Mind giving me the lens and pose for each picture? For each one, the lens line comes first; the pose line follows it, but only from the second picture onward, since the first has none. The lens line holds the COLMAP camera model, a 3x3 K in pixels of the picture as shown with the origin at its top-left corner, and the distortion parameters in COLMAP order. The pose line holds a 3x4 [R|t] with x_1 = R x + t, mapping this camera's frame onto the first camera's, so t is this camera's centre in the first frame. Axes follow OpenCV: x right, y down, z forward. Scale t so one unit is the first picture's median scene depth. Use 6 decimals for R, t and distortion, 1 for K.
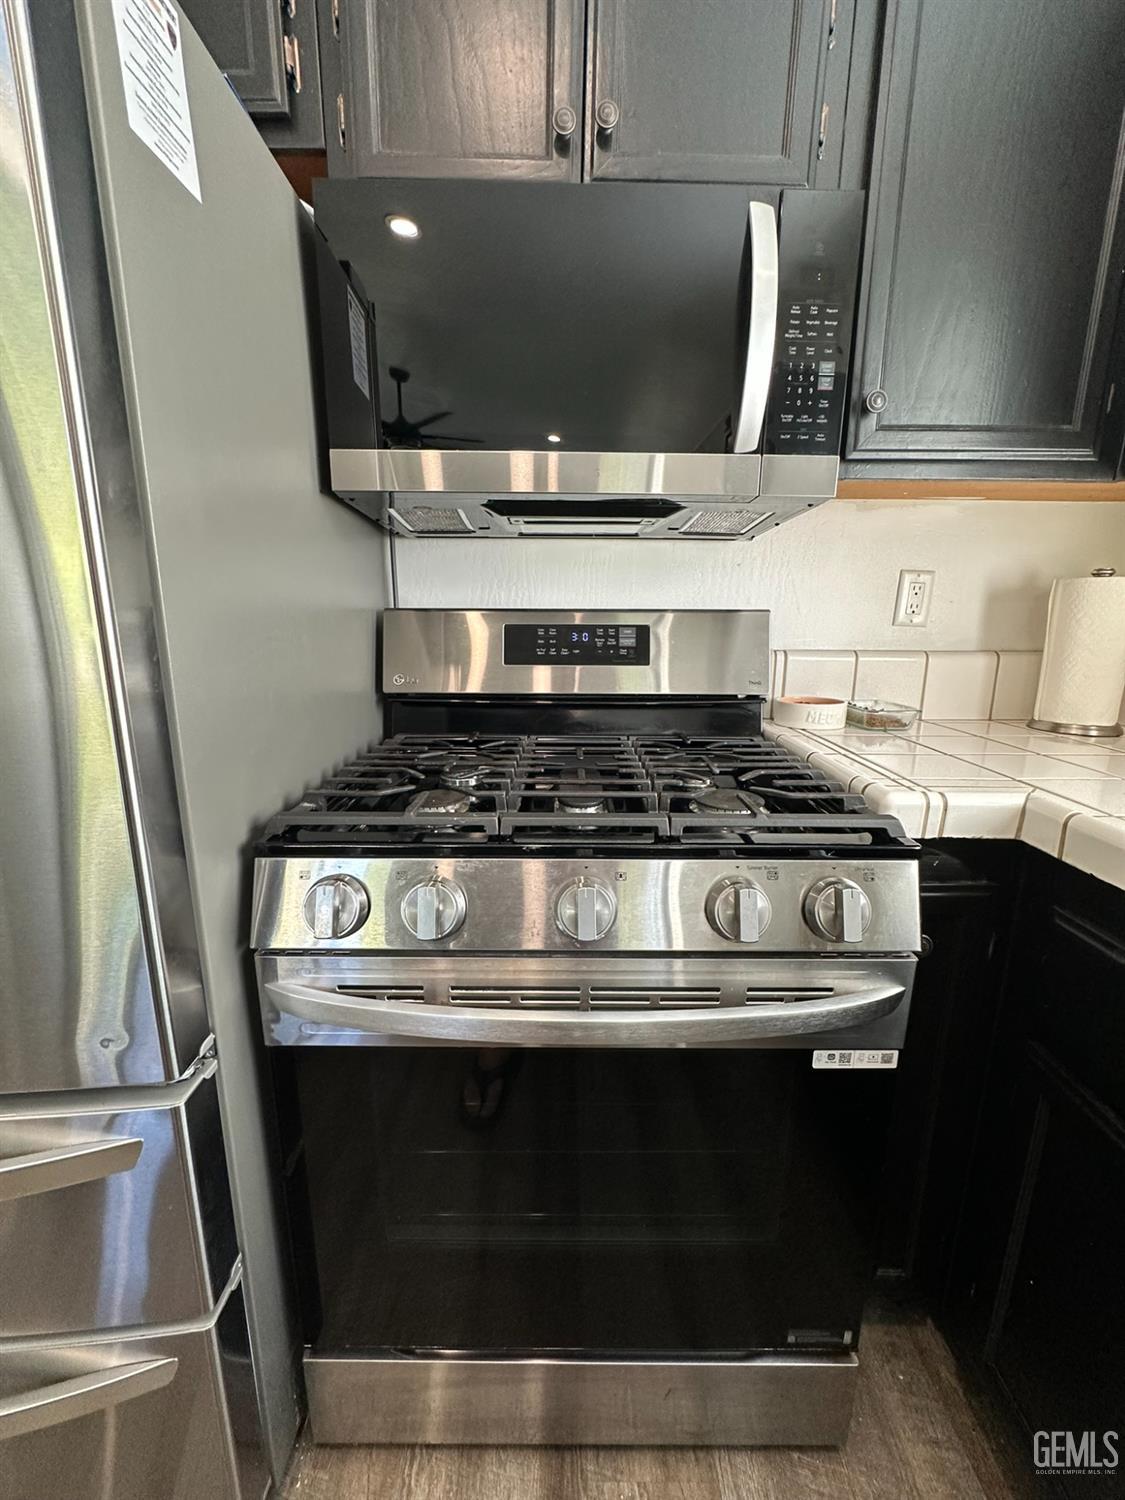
lens RADIAL K [[594.4, 0, 571.0], [0, 594.4, 744.7], [0, 0, 1]] dist [-0.012446, 0.002372]
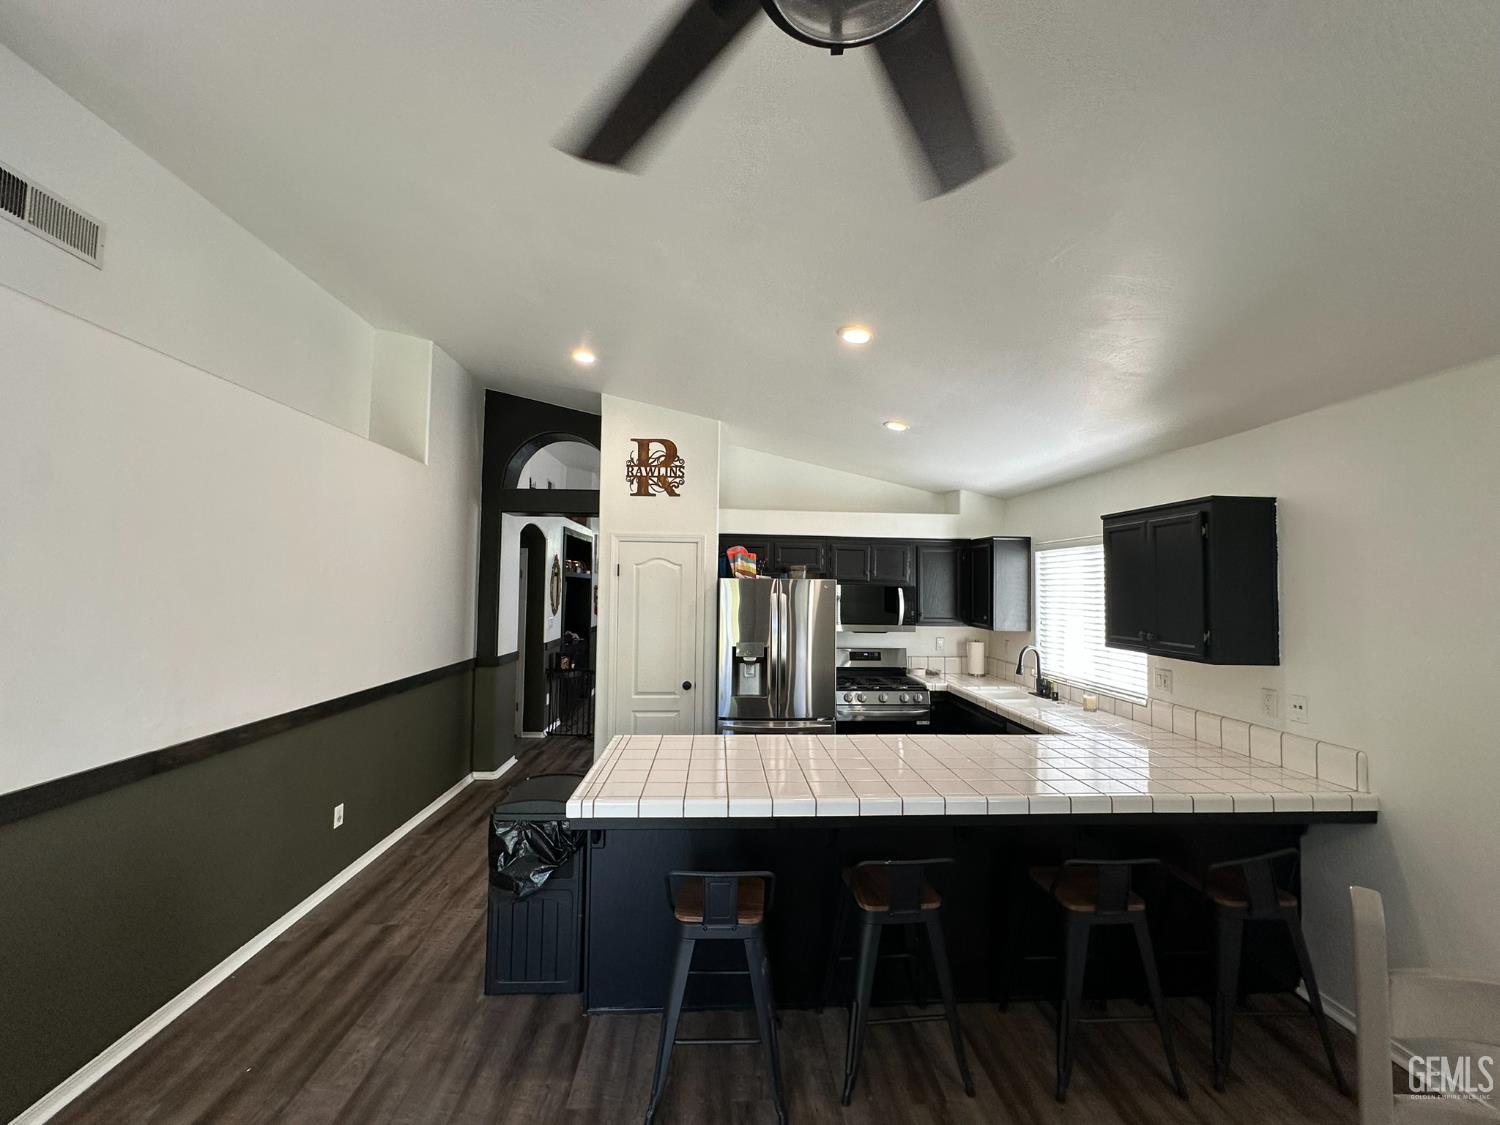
lens RADIAL K [[594.4, 0, 748.4], [0, 594.4, 567.4], [0, 0, 1]] dist [-0.012446, 0.002372]
pose [[0.998697, 0.009591, 0.050118, -1.106938], [0.002884, 0.969998, -0.243094, 0.273322], [-0.050946, 0.242922, 0.968707, -3.496479]]
